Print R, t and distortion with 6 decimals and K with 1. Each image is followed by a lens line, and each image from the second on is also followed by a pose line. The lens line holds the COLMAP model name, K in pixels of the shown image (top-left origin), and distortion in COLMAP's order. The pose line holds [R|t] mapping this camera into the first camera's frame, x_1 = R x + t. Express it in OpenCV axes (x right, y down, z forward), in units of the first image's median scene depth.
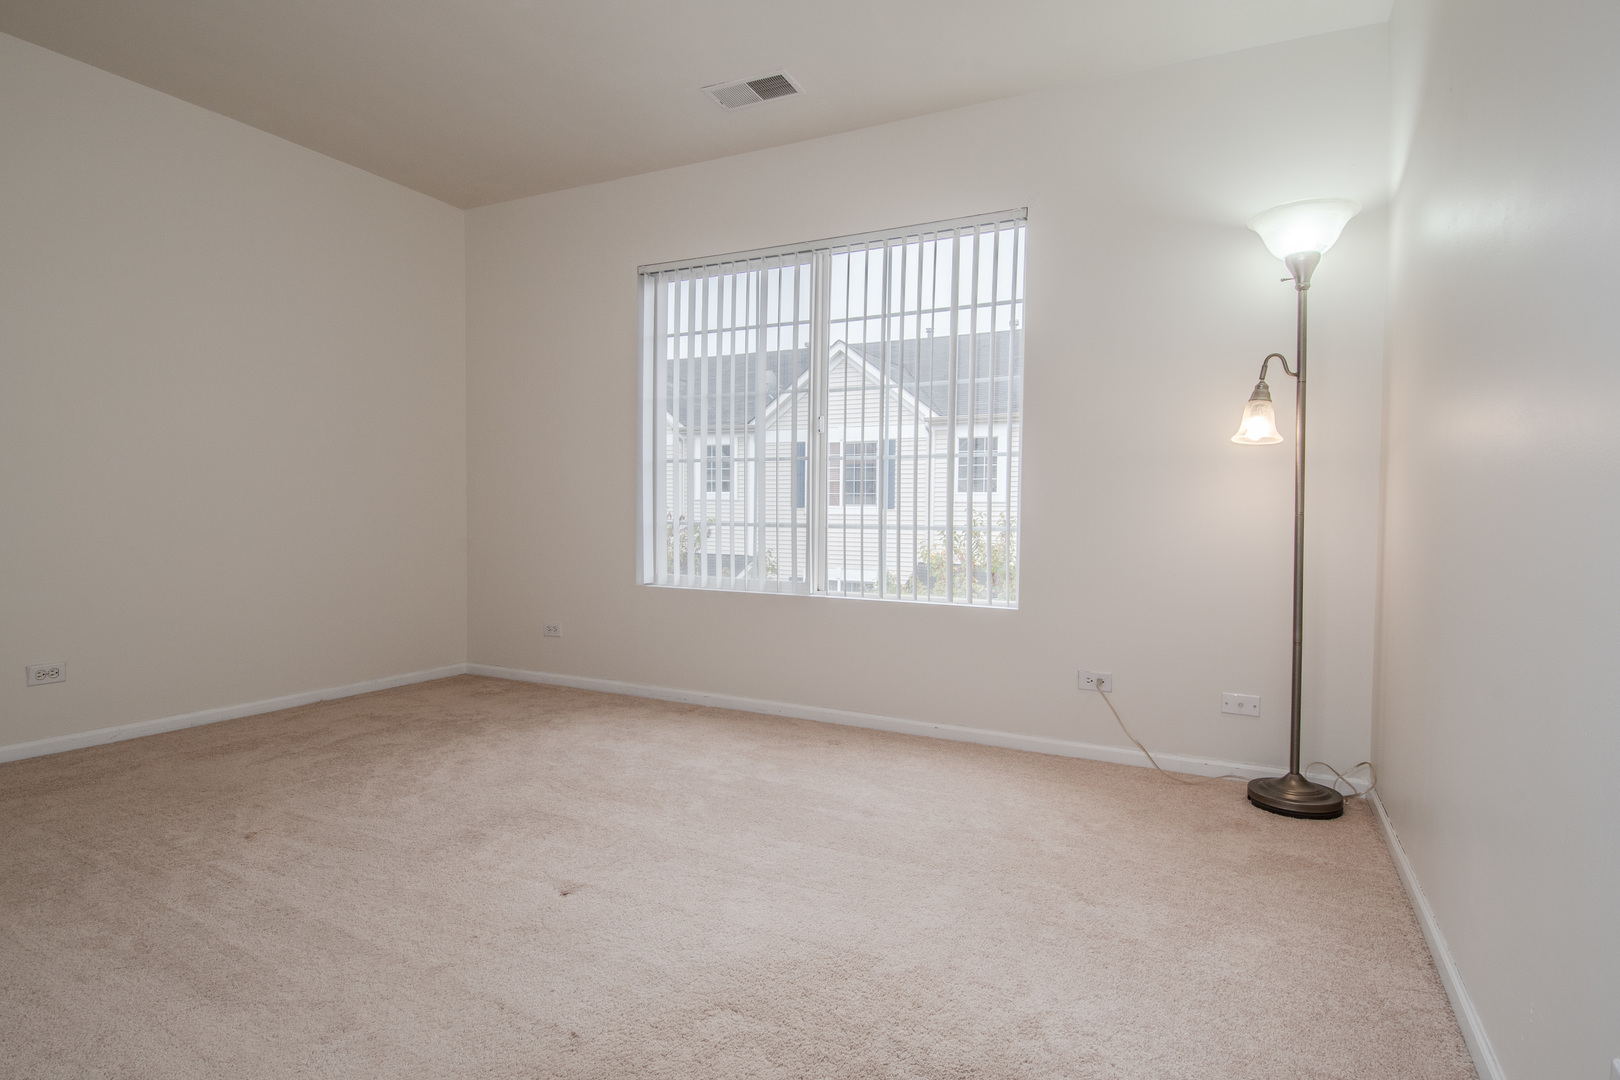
lens RADIAL K [[856.0, 0, 791.3], [0, 856.0, 545.4], [0, 0, 1]] dist [0.003466, -0.000405]
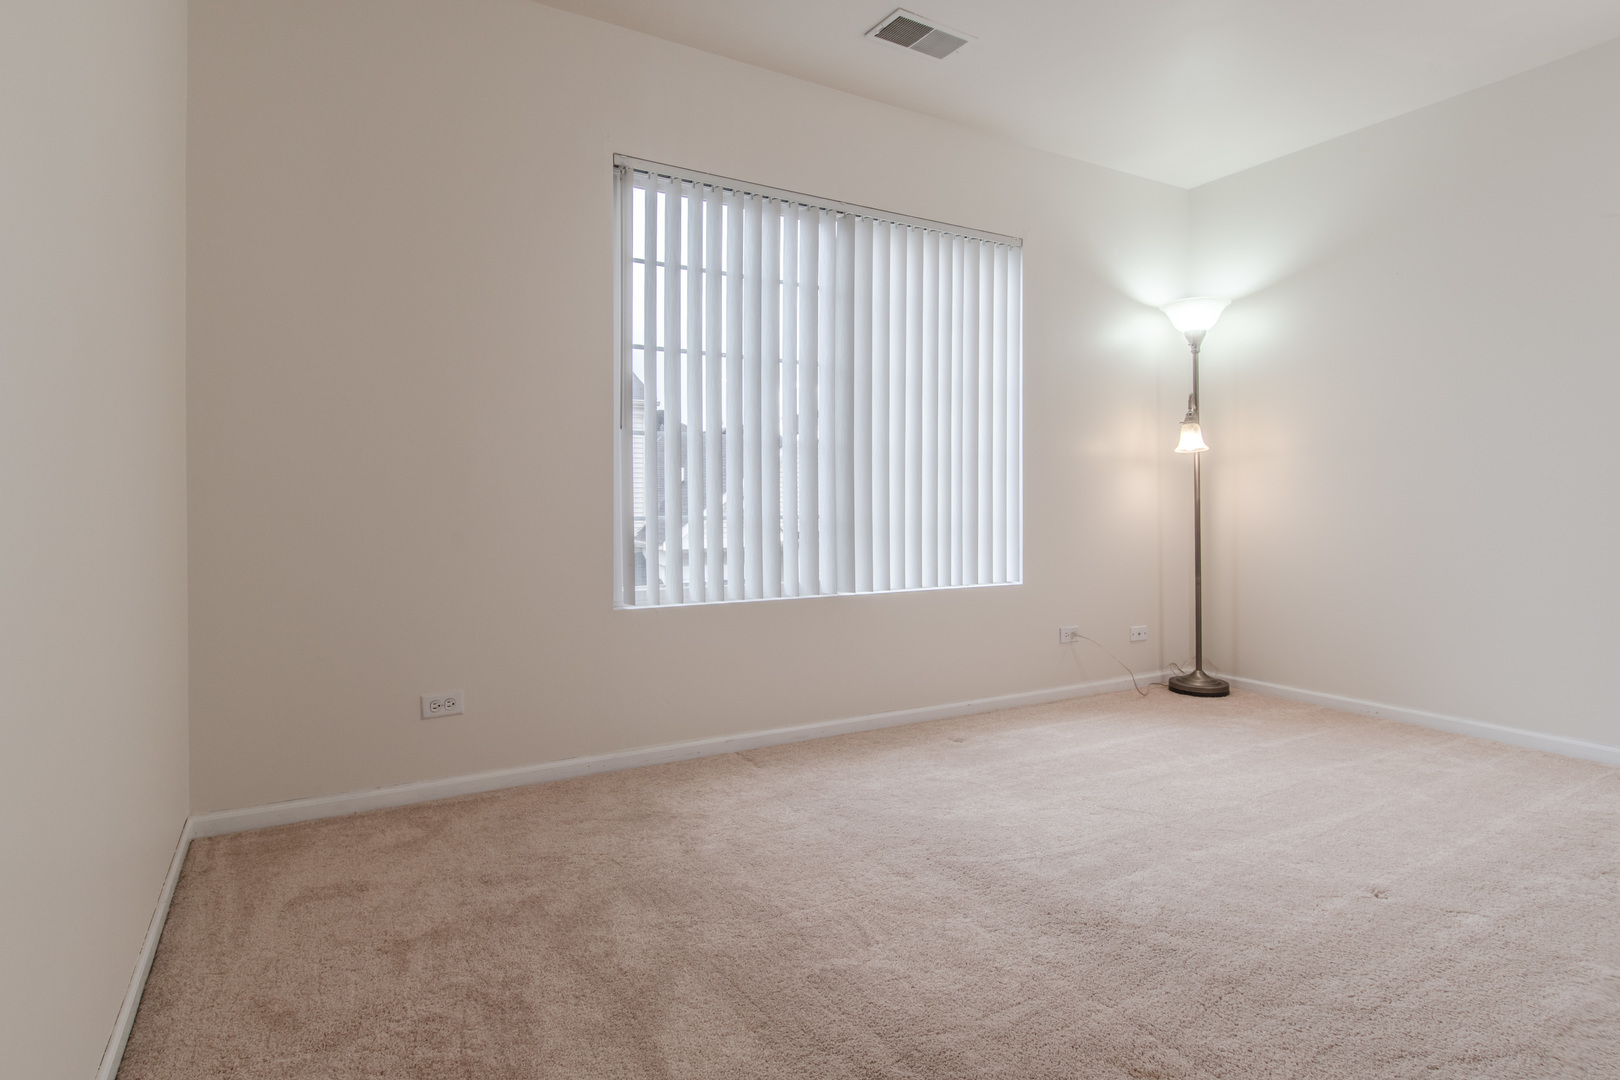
lens RADIAL K [[867.3, 0, 810.0], [0, 867.3, 540.0], [0, 0, 1]] dist [0.001208, -0.000710]
pose [[0.510608, -0.040196, 0.858874, -0.936996], [0.041742, 0.998888, 0.021933, -0.025186], [-0.858800, 0.024652, 0.511718, 0.675421]]
